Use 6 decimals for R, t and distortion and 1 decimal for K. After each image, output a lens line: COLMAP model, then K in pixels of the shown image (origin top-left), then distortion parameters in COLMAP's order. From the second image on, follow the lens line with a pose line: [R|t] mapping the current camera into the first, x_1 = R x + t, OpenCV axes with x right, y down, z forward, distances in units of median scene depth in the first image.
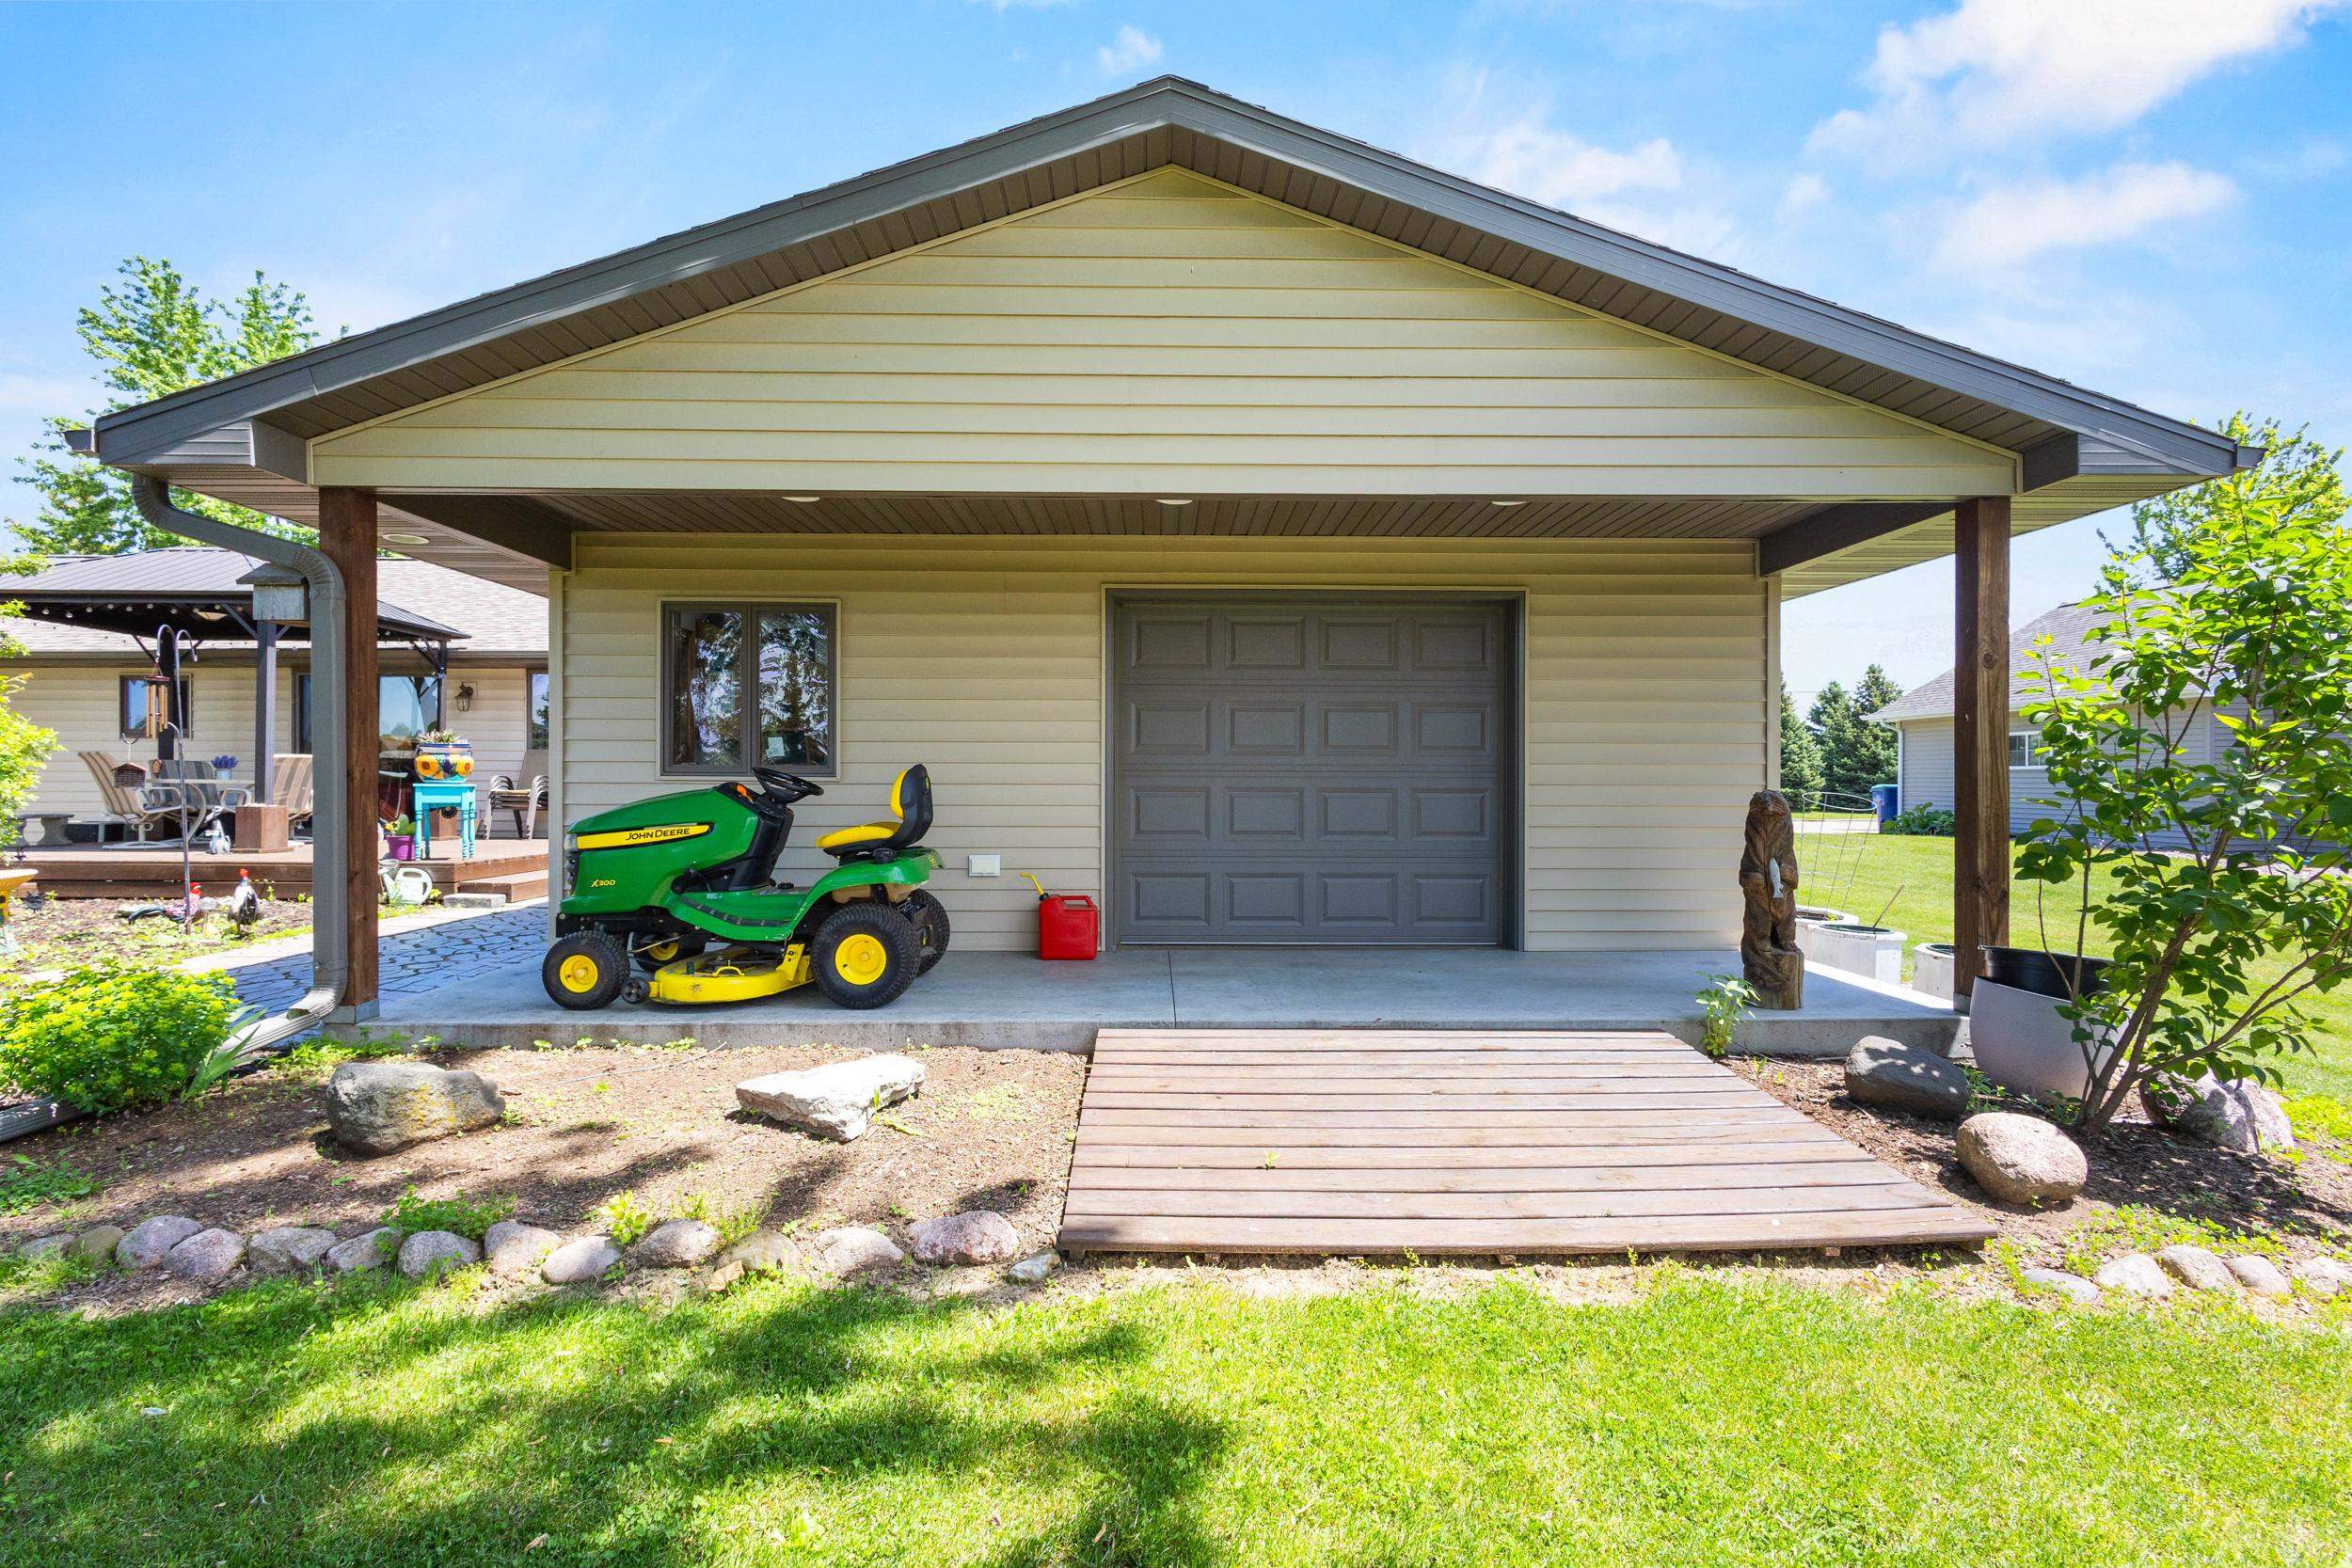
lens RADIAL K [[1077.1, 0, 1170.0], [0, 1077.1, 775.9], [0, 0, 1]] dist [0.002850, -0.000496]
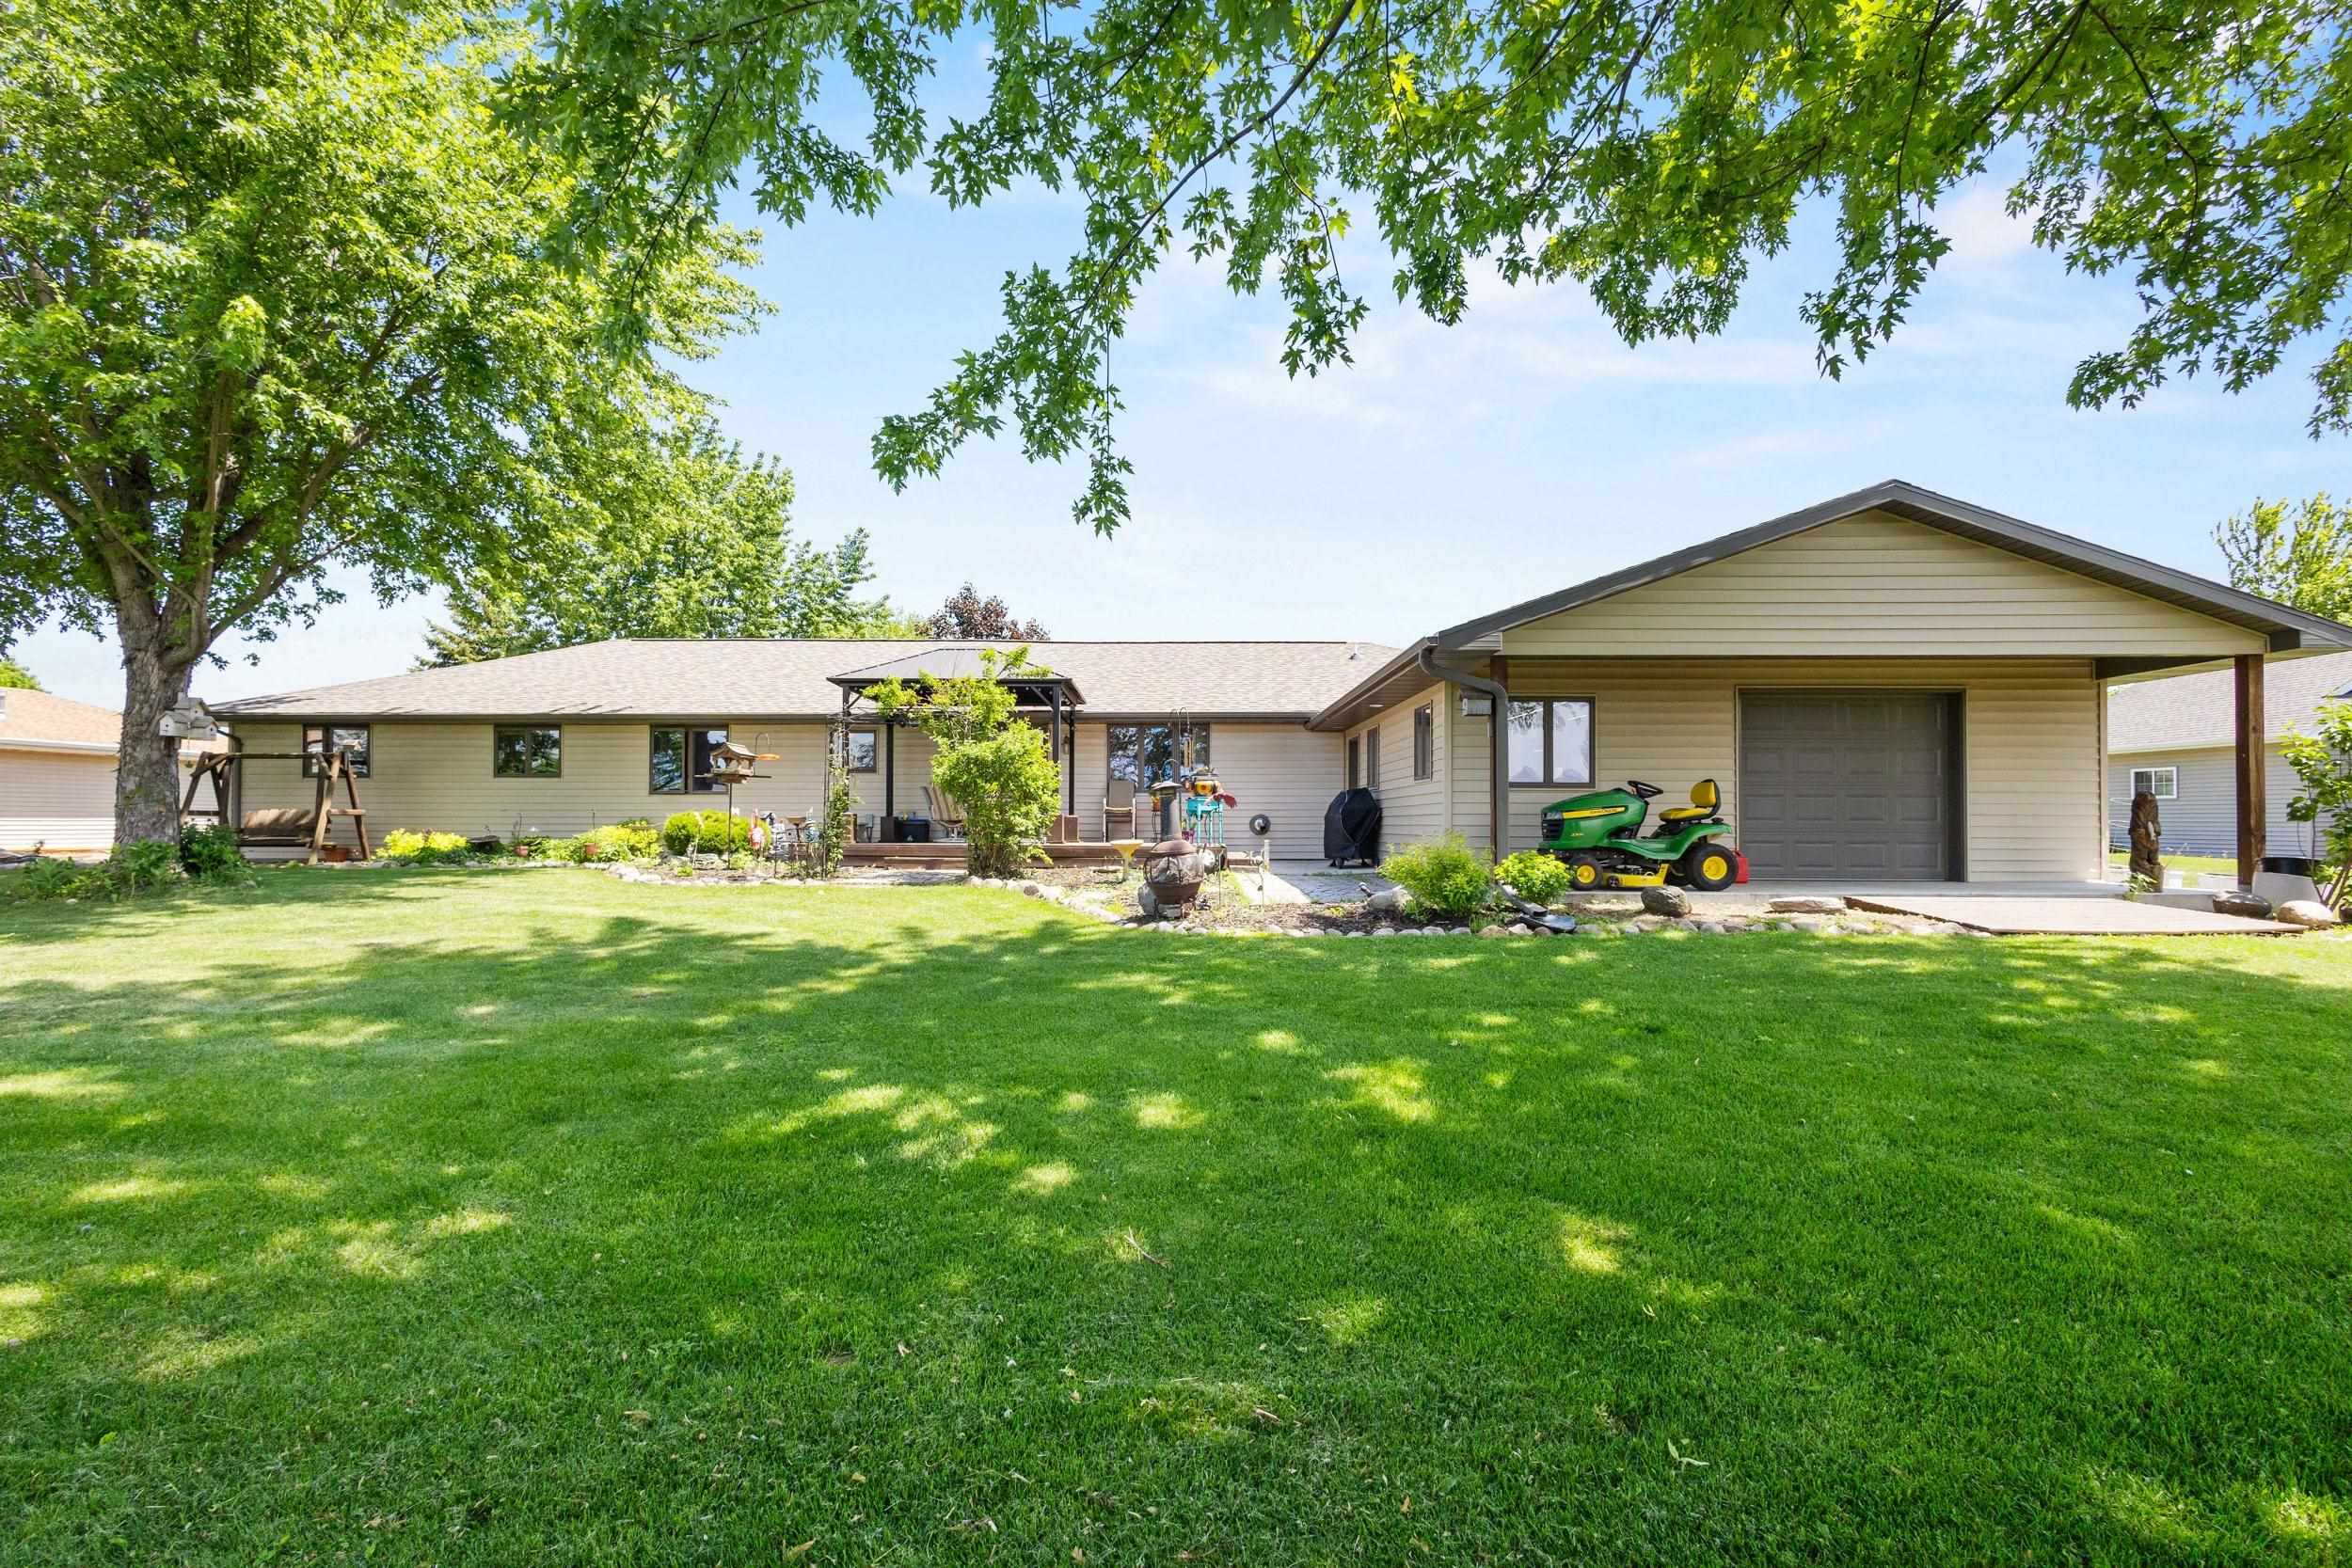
lens RADIAL K [[1101.5, 0, 1168.7], [0, 1101.5, 792.0], [0, 0, 1]] dist [0.004122, 0.000374]
pose [[0.999779, -0.001145, -0.020981, -1.017334], [0.000617, 0.999683, -0.025176, 0.055052], [0.021003, 0.025158, 0.999463, -0.935351]]
